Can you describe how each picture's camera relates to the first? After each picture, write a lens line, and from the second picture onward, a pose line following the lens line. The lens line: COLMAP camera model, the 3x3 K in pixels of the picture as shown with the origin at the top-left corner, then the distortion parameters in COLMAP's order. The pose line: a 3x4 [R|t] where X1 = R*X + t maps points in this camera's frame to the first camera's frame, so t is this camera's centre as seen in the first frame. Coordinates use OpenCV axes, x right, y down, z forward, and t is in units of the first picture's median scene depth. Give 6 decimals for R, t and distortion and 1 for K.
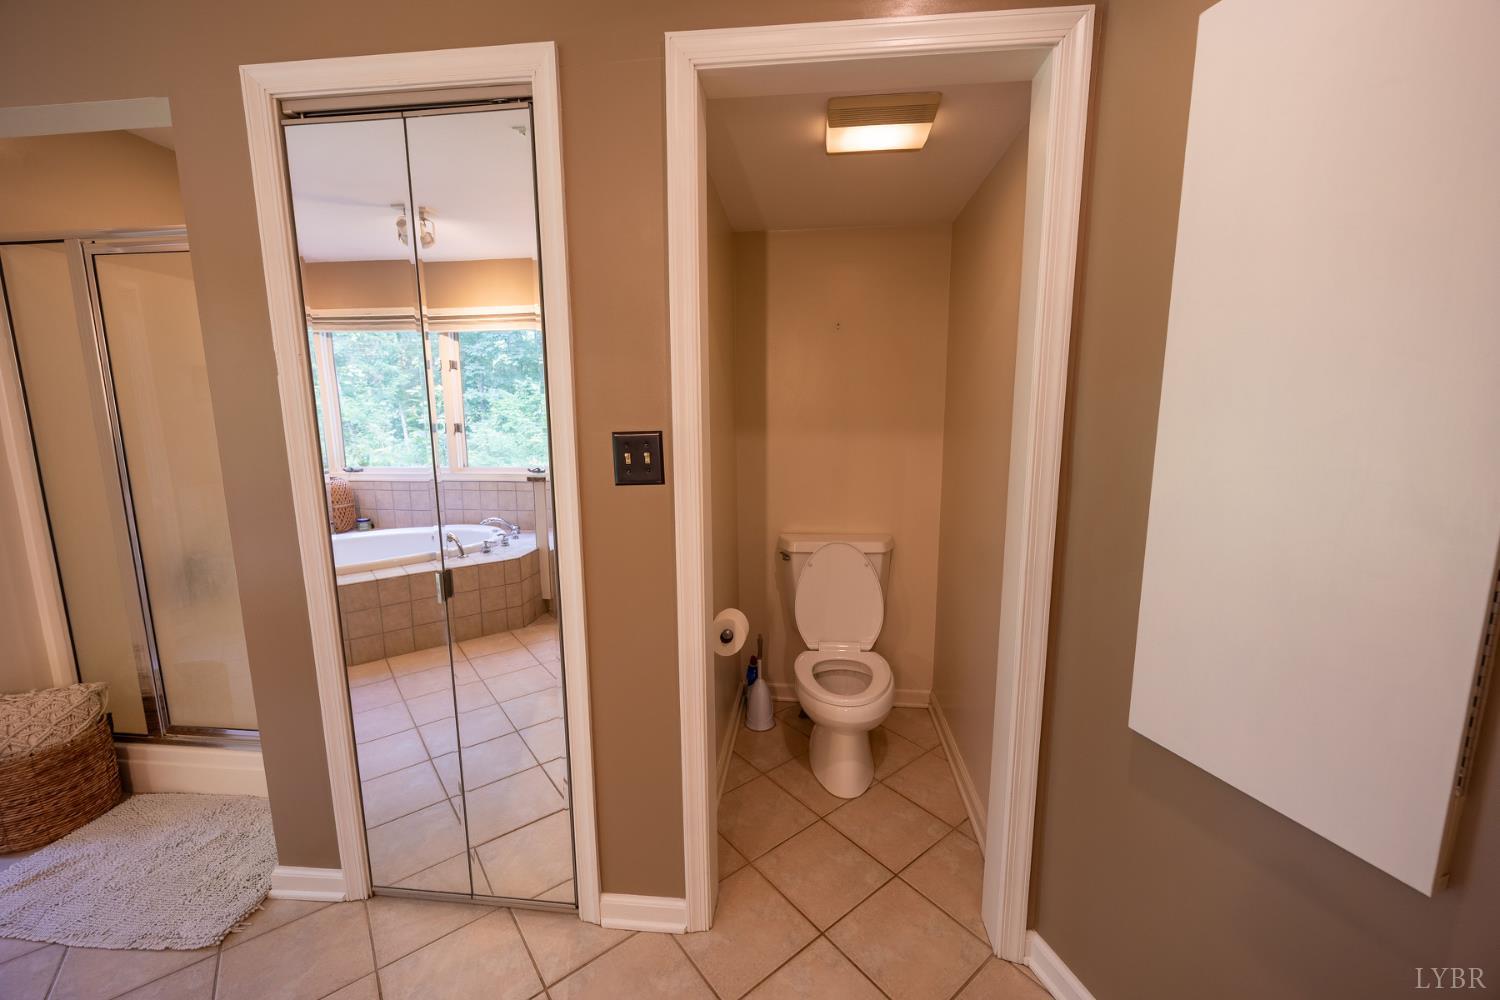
lens RADIAL K [[571.4, 0, 749.4], [0, 571.4, 497.2], [0, 0, 1]] dist [-0.000850, -0.000436]
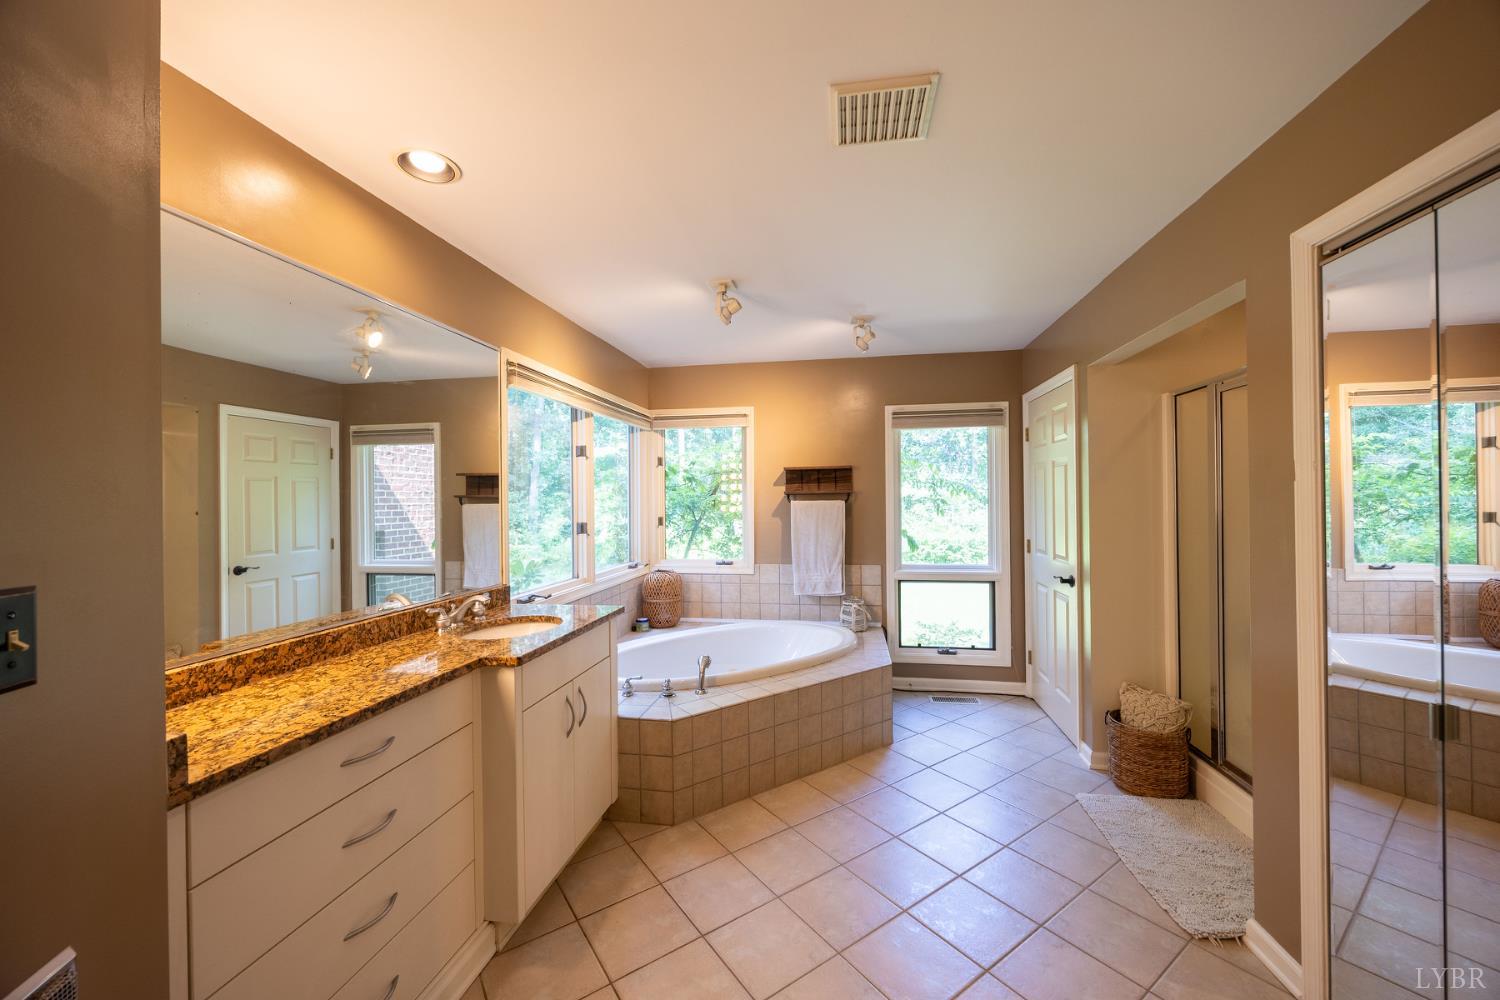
lens RADIAL K [[571.4, 0, 751.3], [0, 571.4, 499.8], [0, 0, 1]] dist [-0.000850, -0.000436]
pose [[-0.069594, 0.009119, -0.997534, 0.308347], [-0.129642, 0.991396, 0.018108, -0.047100], [0.989116, 0.130582, -0.067813, 0.009221]]
